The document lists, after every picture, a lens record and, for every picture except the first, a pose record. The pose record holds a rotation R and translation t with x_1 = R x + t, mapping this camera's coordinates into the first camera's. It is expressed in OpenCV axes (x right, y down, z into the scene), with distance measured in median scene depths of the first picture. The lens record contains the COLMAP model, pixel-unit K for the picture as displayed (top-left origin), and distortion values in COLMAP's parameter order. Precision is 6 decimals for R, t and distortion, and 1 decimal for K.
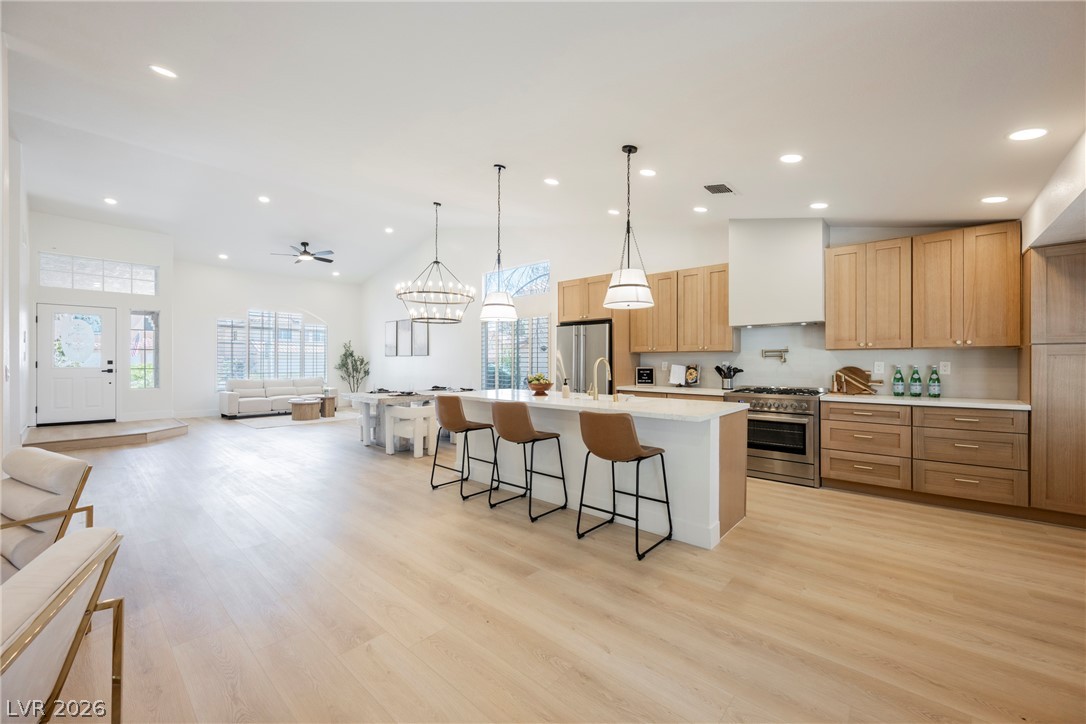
lens RADIAL K [[424.7, 0, 543.0], [0, 424.7, 362.0], [0, 0, 1]] dist [-0.000218, -0.000188]
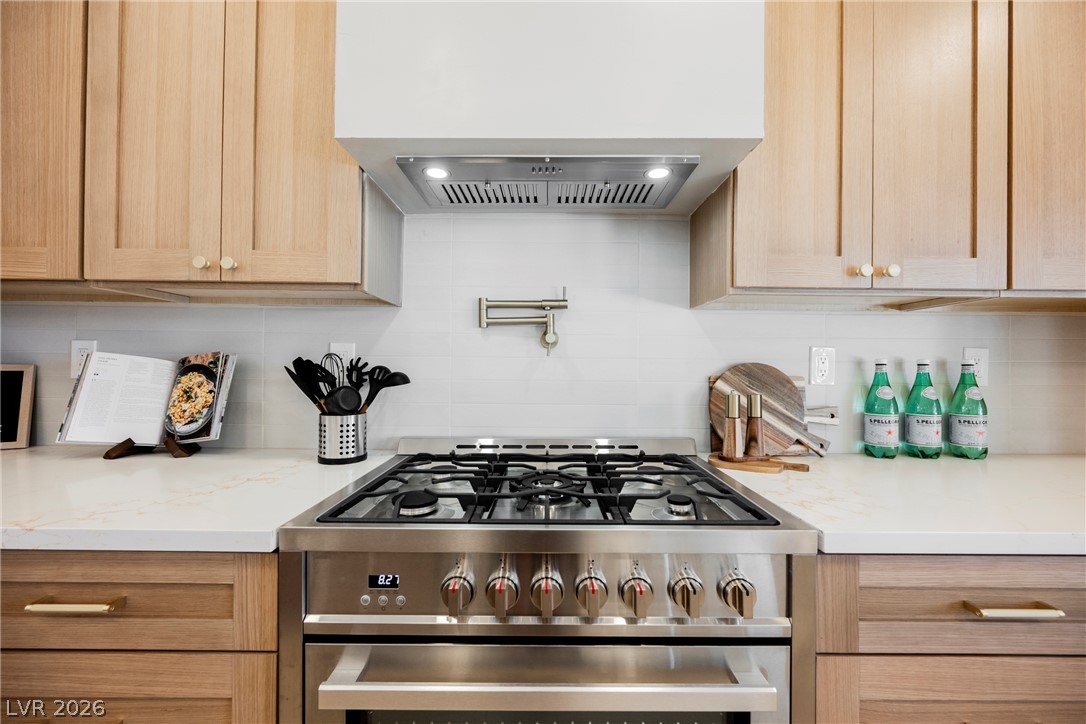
lens RADIAL K [[424.7, 0, 543.0], [0, 424.7, 362.0], [0, 0, 1]] dist [-0.000218, -0.000188]
pose [[0.750148, 0.012390, 0.661154, 0.253105], [-0.008688, 0.999923, -0.008881, 0.008474], [-0.661213, 0.000918, 0.750198, 0.527301]]
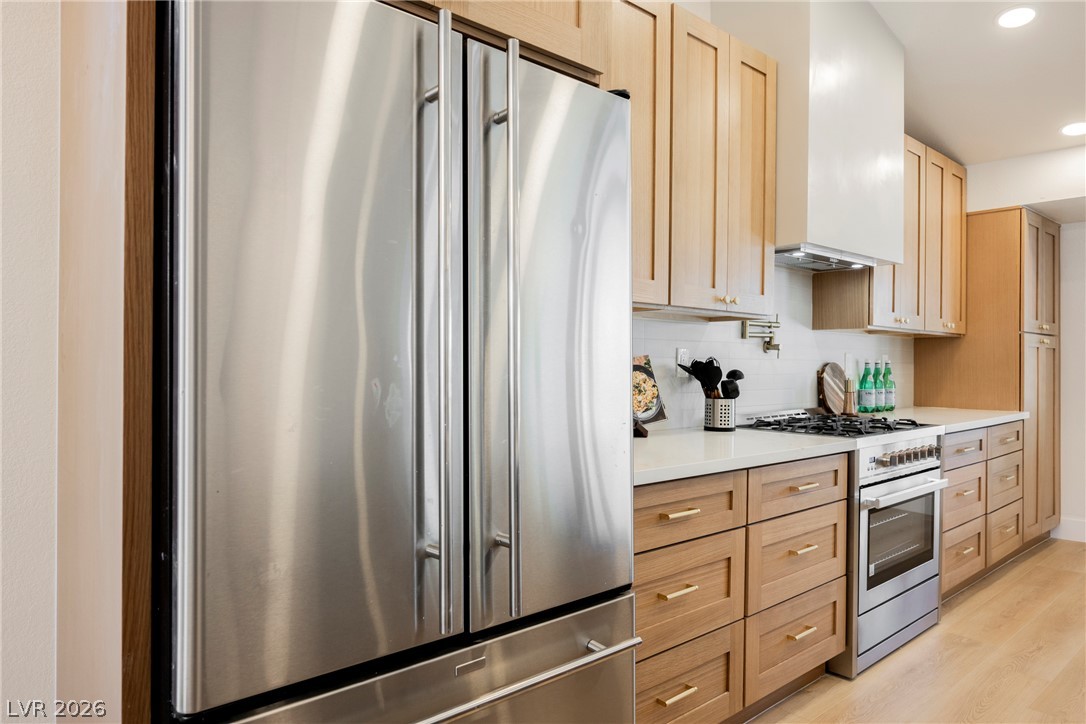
lens RADIAL K [[695.9, 0, 543.0], [0, 695.9, 362.0], [0, 0, 1]] dist [0.001888, 0.000404]
pose [[0.123377, 0.002286, 0.992357, -0.088651], [-0.008611, 0.999962, -0.001232, 0.008456], [-0.992322, -0.008394, 0.123392, 0.748074]]
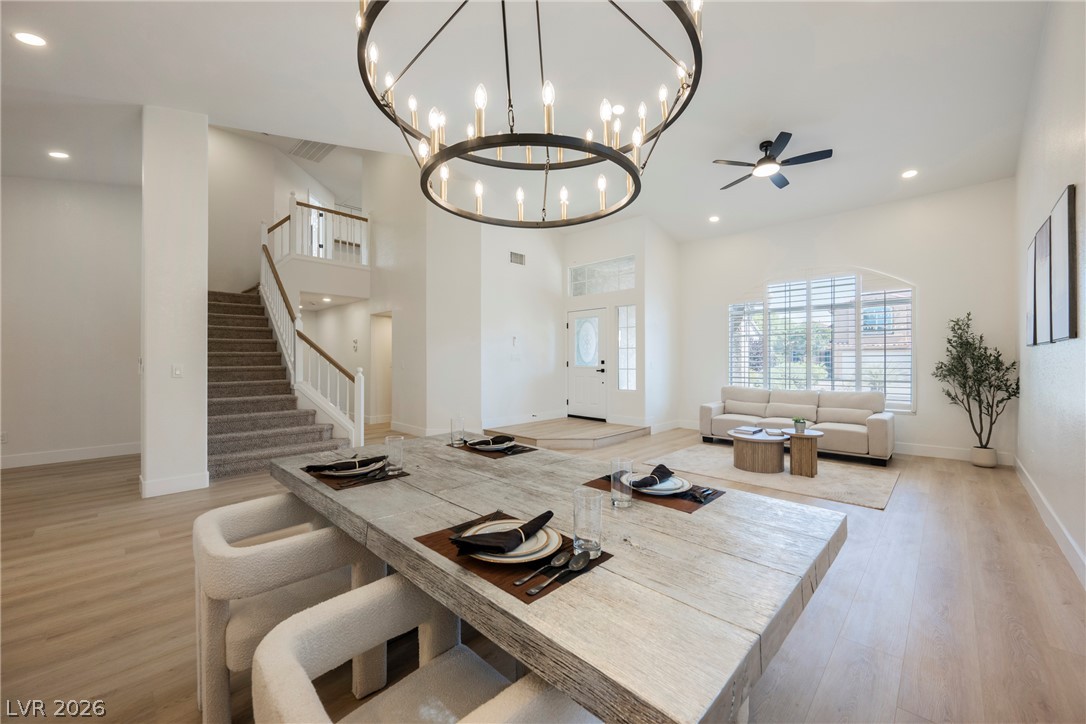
lens RADIAL K [[424.7, 0, 543.0], [0, 424.7, 362.0], [0, 0, 1]] dist [-0.000218, -0.000188]
pose [[-0.041994, 0.004831, -0.999106, -0.006852], [0.000399, 0.999988, 0.004818, -0.004723], [0.999118, -0.000196, -0.041996, 0.911133]]
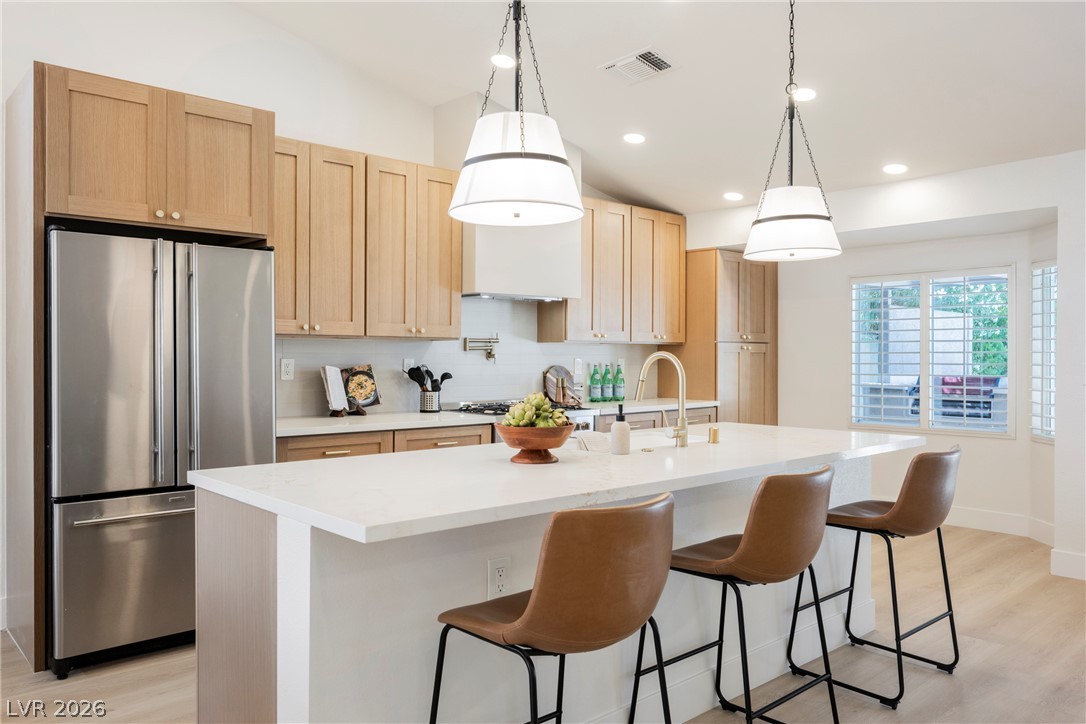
lens RADIAL K [[797.3, 0, 543.0], [0, 797.3, 362.0], [0, 0, 1]] dist [0.002188, 0.002575]
pose [[0.115086, -0.009619, 0.993309, -0.357617], [-0.004705, 0.999937, 0.010228, -0.005192], [-0.993344, -0.005851, 0.115034, 0.525586]]
